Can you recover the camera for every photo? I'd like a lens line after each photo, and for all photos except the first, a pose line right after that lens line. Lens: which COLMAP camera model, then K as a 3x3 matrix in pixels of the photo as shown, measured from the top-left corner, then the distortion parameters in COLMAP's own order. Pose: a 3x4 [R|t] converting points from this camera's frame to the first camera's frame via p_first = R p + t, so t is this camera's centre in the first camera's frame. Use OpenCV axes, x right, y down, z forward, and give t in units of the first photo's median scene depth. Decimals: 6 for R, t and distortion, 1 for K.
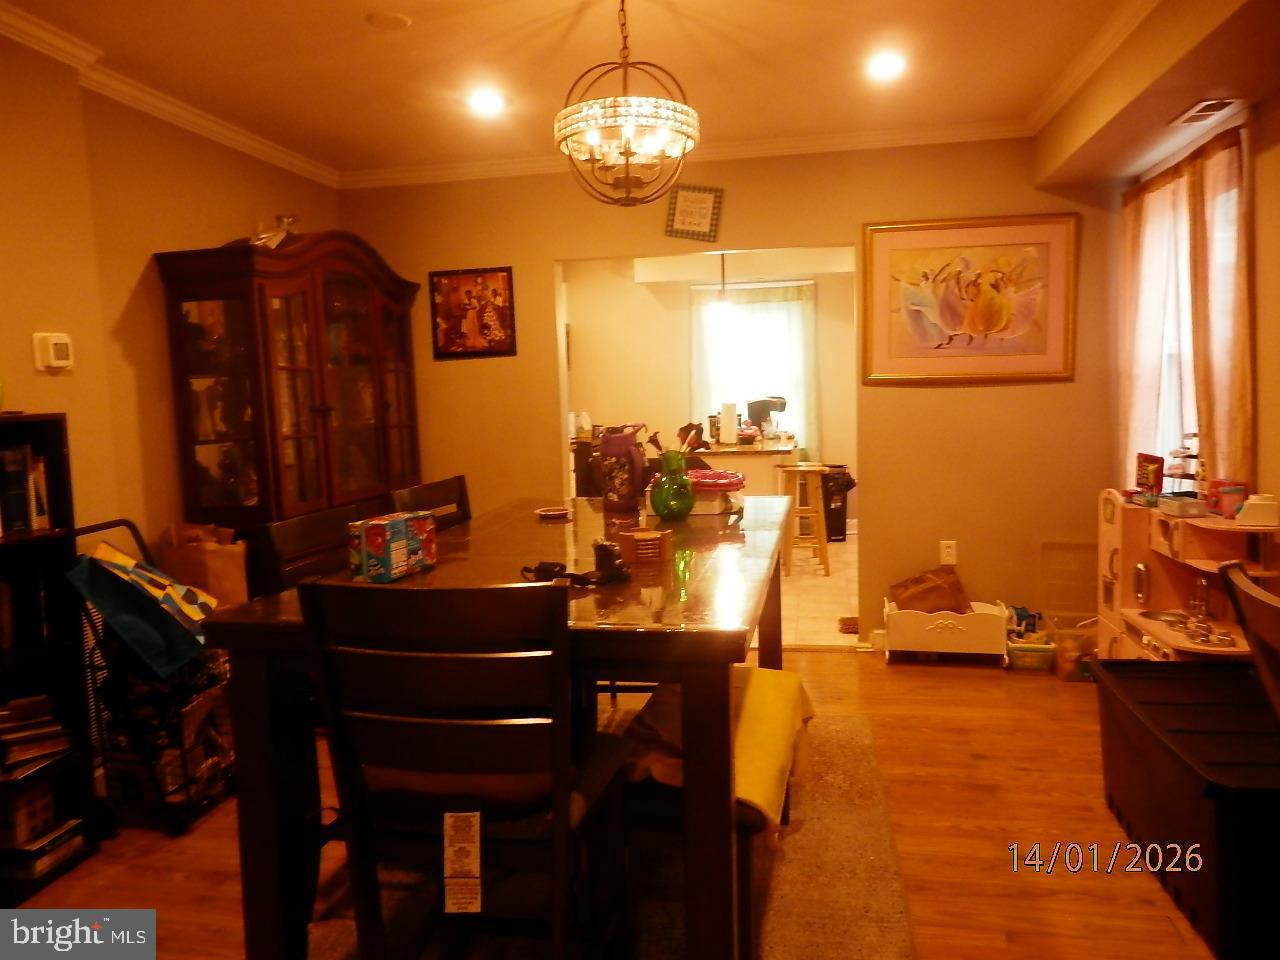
lens RADIAL K [[958.0, 0, 651.4], [0, 958.0, 480.7], [0, 0, 1]] dist [0.002449, 0.004262]
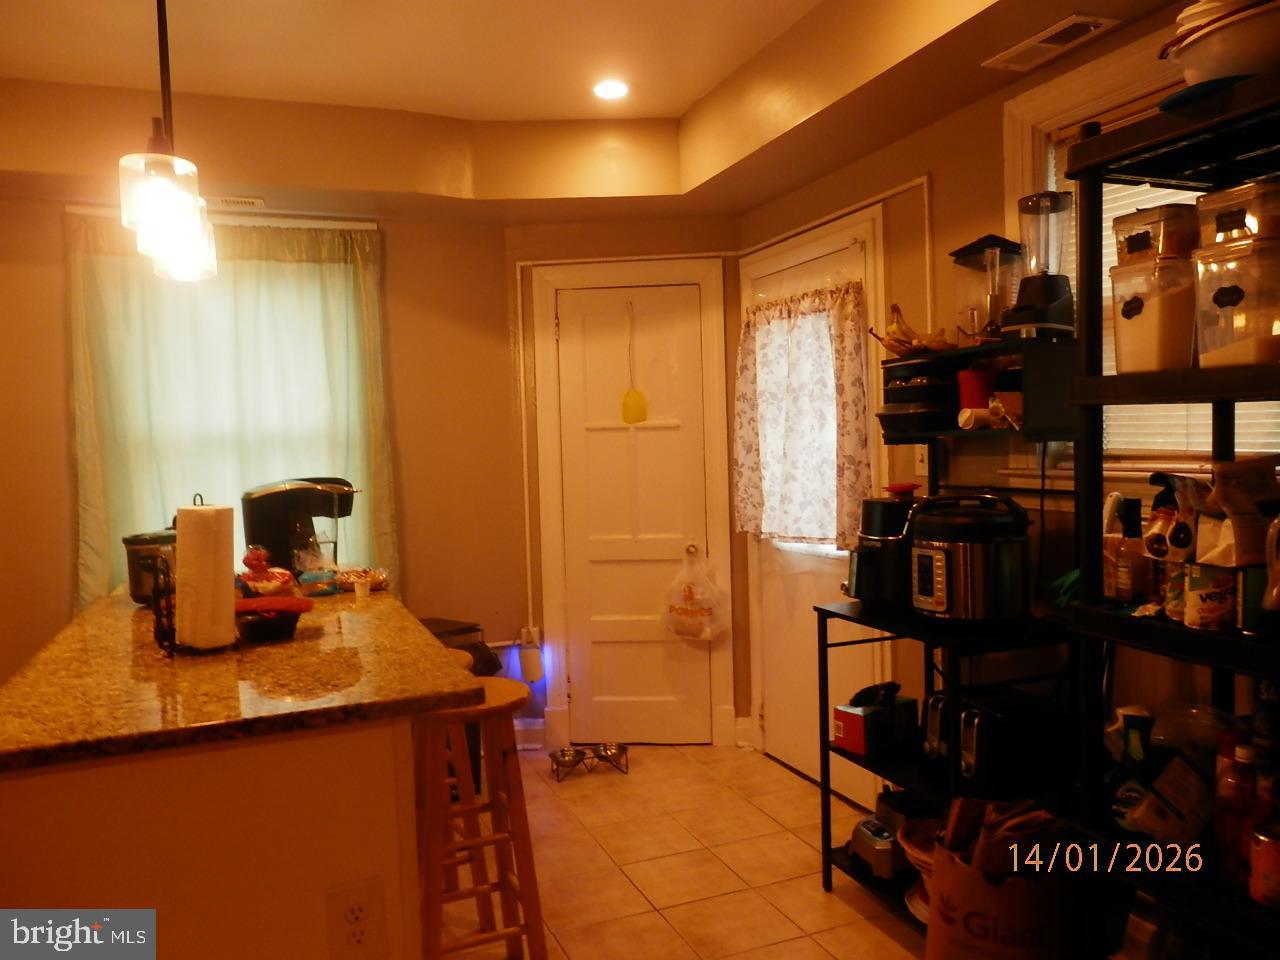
lens RADIAL K [[951.3, 0, 640.9], [0, 951.3, 481.9], [0, 0, 1]] dist [0.005563, 0.002159]
pose [[0.848052, -0.020599, 0.529512, 0.067245], [0.056078, 0.997122, -0.051022, -0.114958], [-0.526937, 0.072963, 0.846766, 1.169320]]
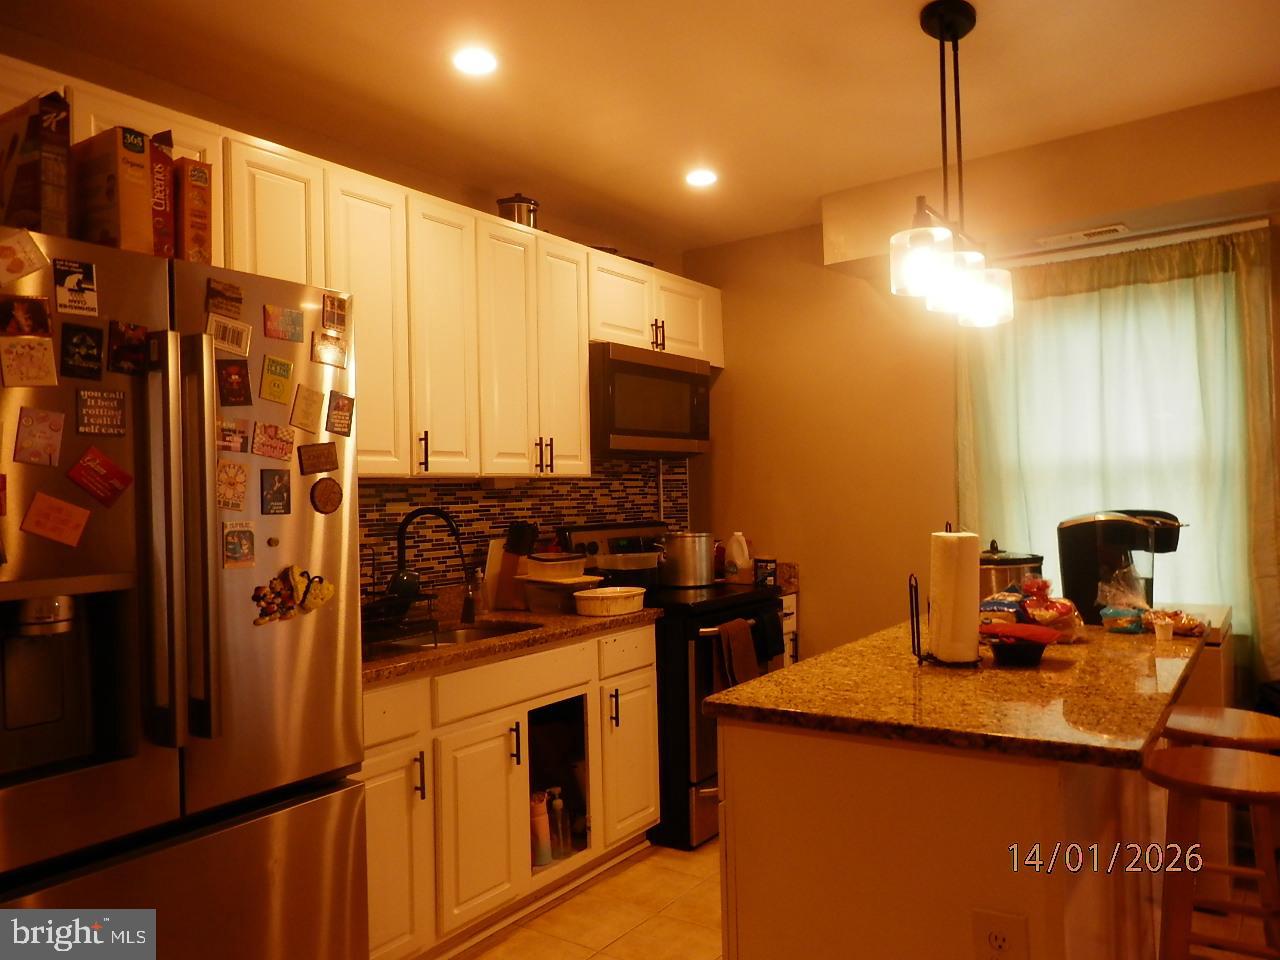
lens RADIAL K [[951.3, 0, 640.9], [0, 951.3, 481.9], [0, 0, 1]] dist [0.005563, 0.002159]
pose [[0.906172, -0.001761, -0.422905, 0.210743], [-0.037630, 0.995689, -0.084778, -0.116585], [0.421231, 0.092738, 0.902199, 1.133953]]
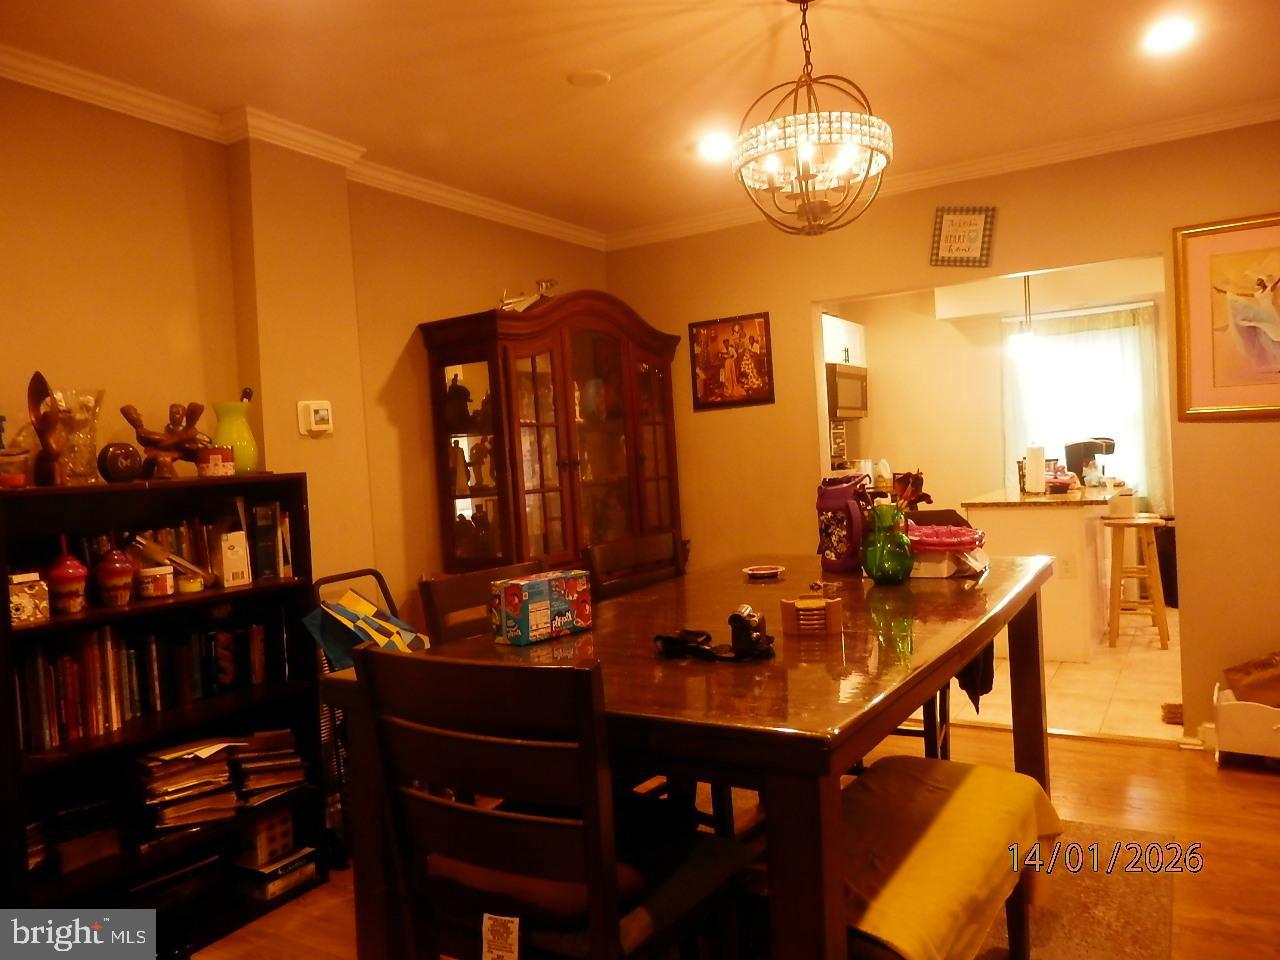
lens RADIAL K [[956.9, 0, 645.2], [0, 956.9, 479.0], [0, 0, 1]] dist [0.006875, 0.000764]
pose [[0.932195, -0.012288, -0.361748, 0.113372], [-0.006322, 0.998718, -0.050216, -0.007803], [0.361902, 0.049098, 0.930922, 0.085274]]
